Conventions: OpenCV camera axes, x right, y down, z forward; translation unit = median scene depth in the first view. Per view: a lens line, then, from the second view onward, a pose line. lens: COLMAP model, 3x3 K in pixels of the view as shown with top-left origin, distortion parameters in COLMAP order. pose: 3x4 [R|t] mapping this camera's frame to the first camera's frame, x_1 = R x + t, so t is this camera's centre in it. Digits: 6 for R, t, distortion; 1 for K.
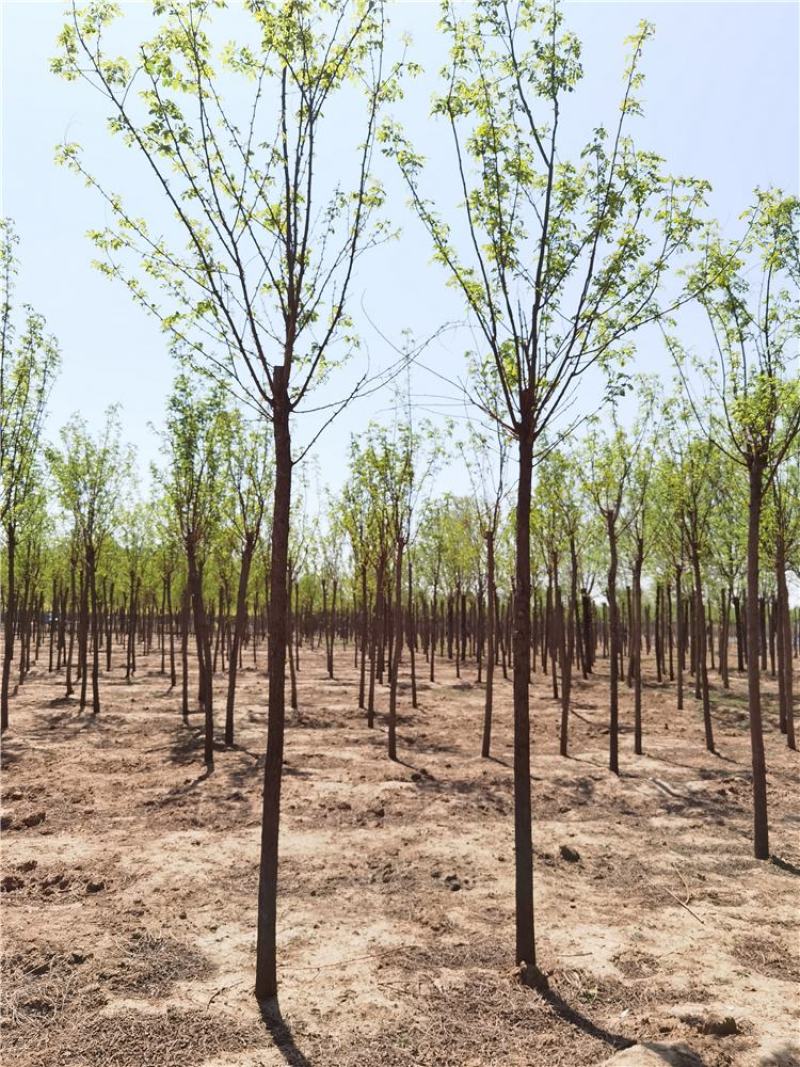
lens RADIAL K [[839.0, 0, 407.6], [0, 839.0, 527.6], [0, 0, 1]] dist [0.022310, -0.026634]
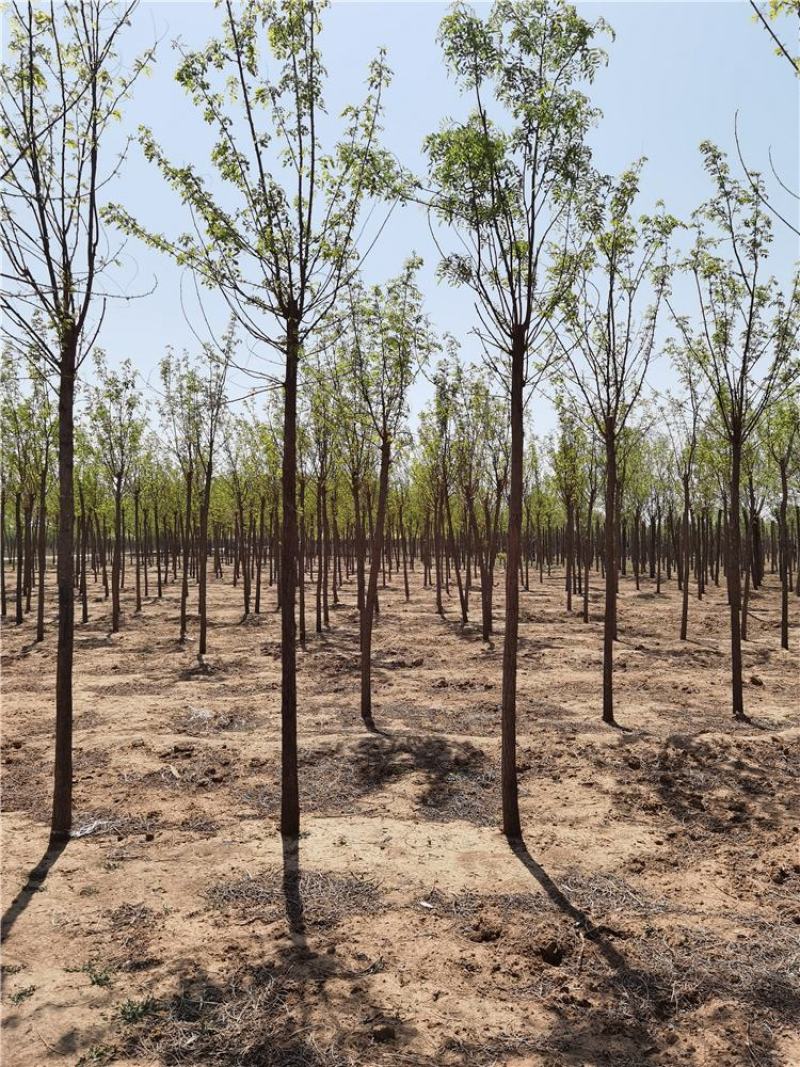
lens RADIAL K [[839.0, 0, 397.1], [0, 839.0, 535.3], [0, 0, 1]] dist [0.022310, -0.026634]
pose [[0.981947, -0.019296, -0.188167, -0.093206], [0.038303, 0.994458, 0.097909, -0.042495], [0.185235, -0.103349, 0.977245, -0.361776]]
